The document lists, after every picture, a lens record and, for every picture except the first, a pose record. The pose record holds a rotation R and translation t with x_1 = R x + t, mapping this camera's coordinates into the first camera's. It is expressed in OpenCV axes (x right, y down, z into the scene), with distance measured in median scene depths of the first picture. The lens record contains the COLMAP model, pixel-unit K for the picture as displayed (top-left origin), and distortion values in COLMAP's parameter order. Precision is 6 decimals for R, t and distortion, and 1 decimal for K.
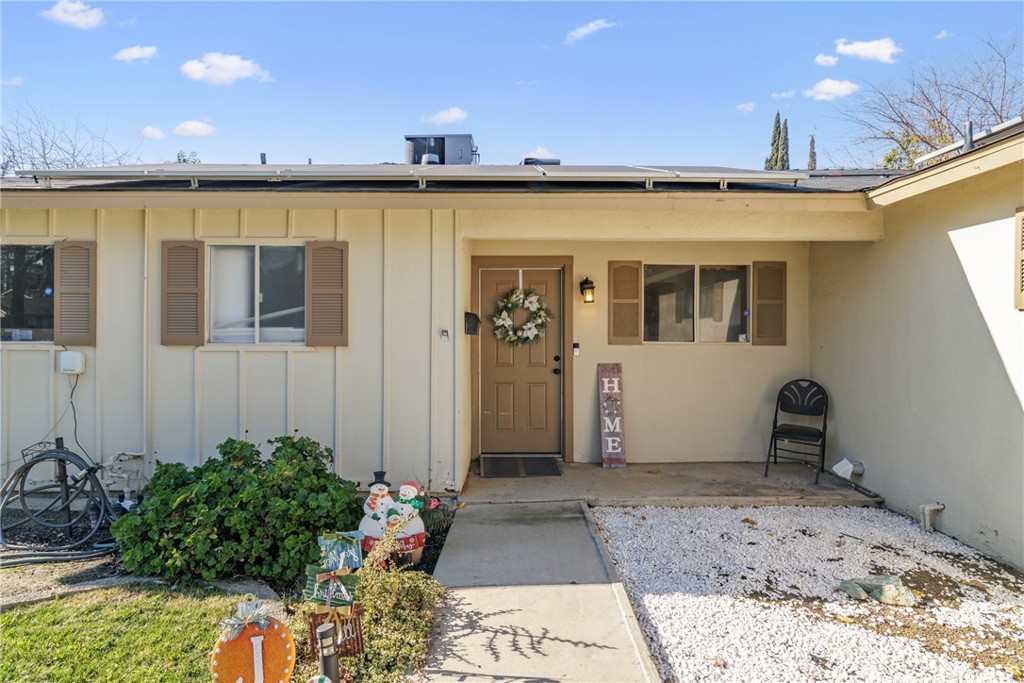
lens RADIAL K [[579.7, 0, 518.0], [0, 579.7, 340.5], [0, 0, 1]] dist [0.029961, 0.000336]
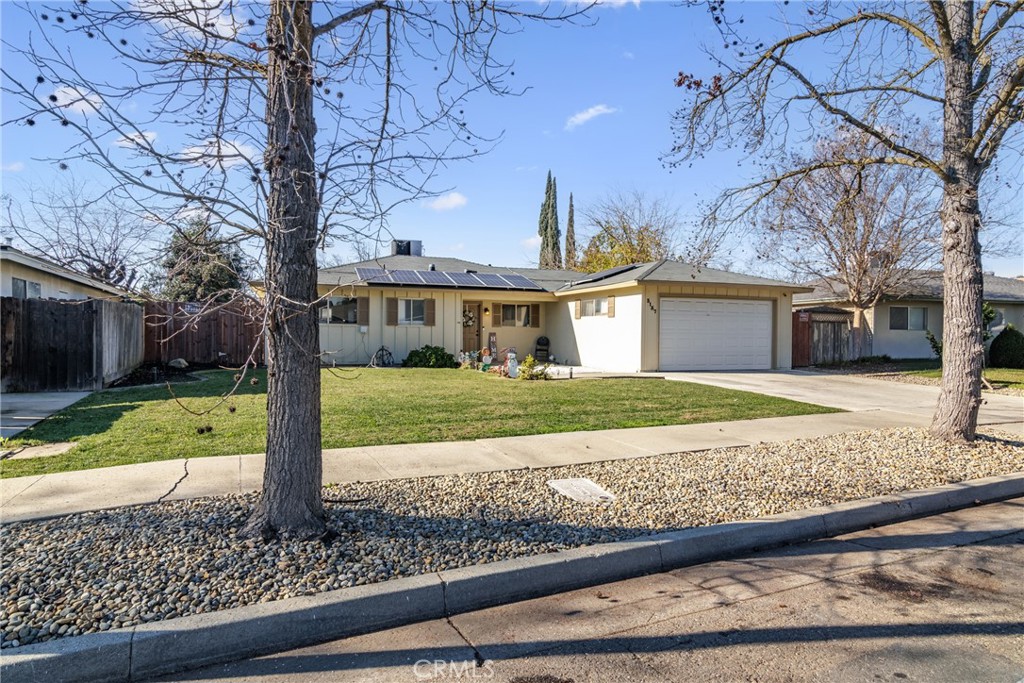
lens RADIAL K [[579.7, 0, 513.8], [0, 579.7, 339.5], [0, 0, 1]] dist [0.029961, 0.000336]
pose [[0.940514, 0.000442, 0.339753, -0.942816], [-0.001935, 0.999990, 0.004055, 0.071153], [-0.339748, -0.004472, 0.940506, -2.406211]]
